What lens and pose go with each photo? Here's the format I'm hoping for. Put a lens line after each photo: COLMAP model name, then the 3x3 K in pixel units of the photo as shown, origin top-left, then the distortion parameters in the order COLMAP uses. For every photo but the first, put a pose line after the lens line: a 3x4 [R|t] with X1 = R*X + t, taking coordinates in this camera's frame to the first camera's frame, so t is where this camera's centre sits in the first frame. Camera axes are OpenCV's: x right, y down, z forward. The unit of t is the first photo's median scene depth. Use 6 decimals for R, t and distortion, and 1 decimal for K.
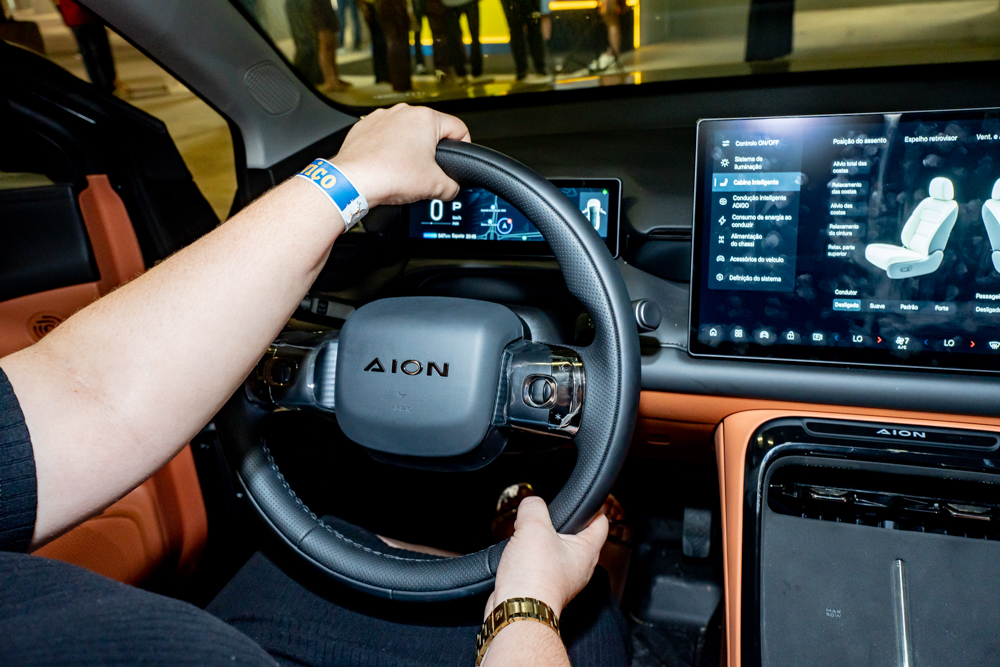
lens RADIAL K [[712.1, 0, 499.0], [0, 712.1, 336.0], [0, 0, 1]] dist [-0.008242, -0.007484]
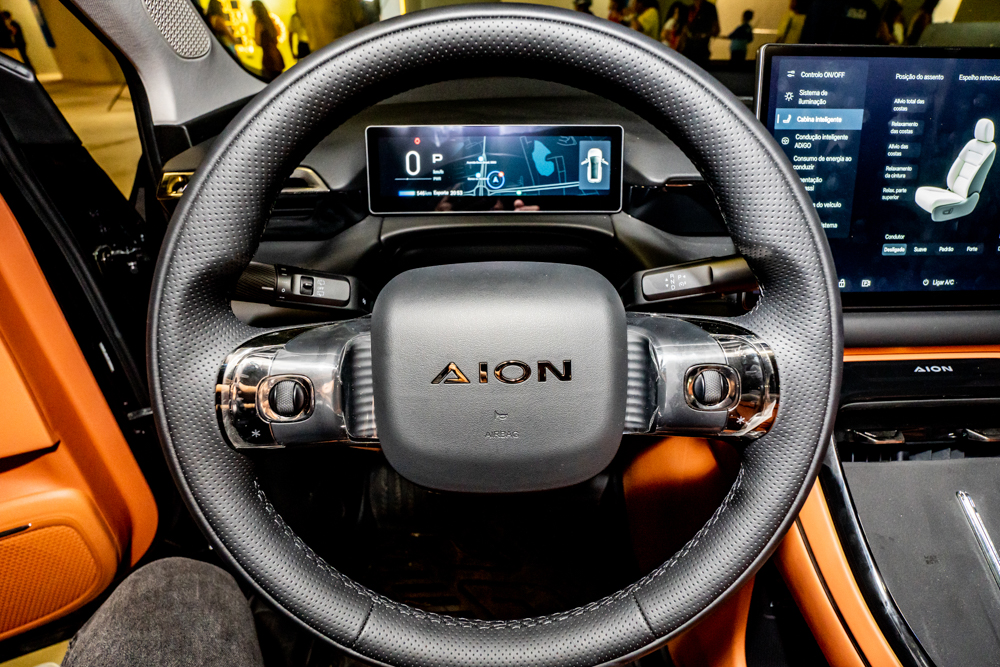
lens RADIAL K [[462.6, 0, 498.8], [0, 462.6, 332.9], [0, 0, 1]] dist [-0.037553, 0.002706]
pose [[0.949711, -0.100723, 0.296486, -0.236660], [0.068249, 0.990673, 0.117936, -0.039415], [-0.305599, -0.091770, 0.947727, 0.550940]]
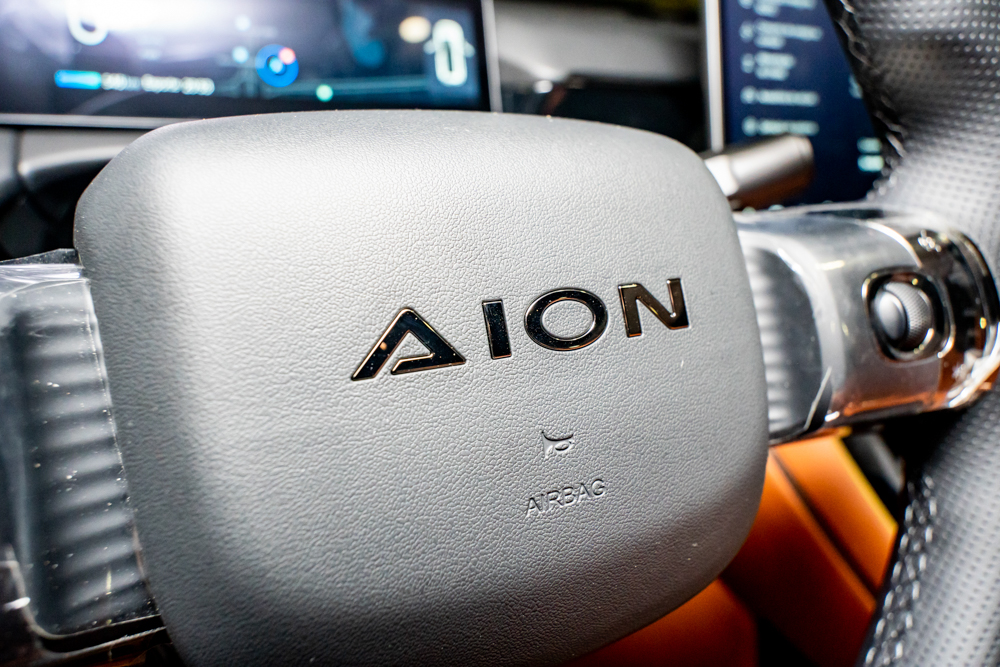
lens RADIAL K [[650.0, 0, 501.2], [0, 650.0, 330.0], [0, 0, 1]] dist [0.002340, 0.001620]
pose [[0.716779, -0.154343, 0.680004, -0.267111], [0.171019, 0.984323, 0.043149, 0.031585], [-0.676003, 0.085365, 0.731937, 0.780236]]
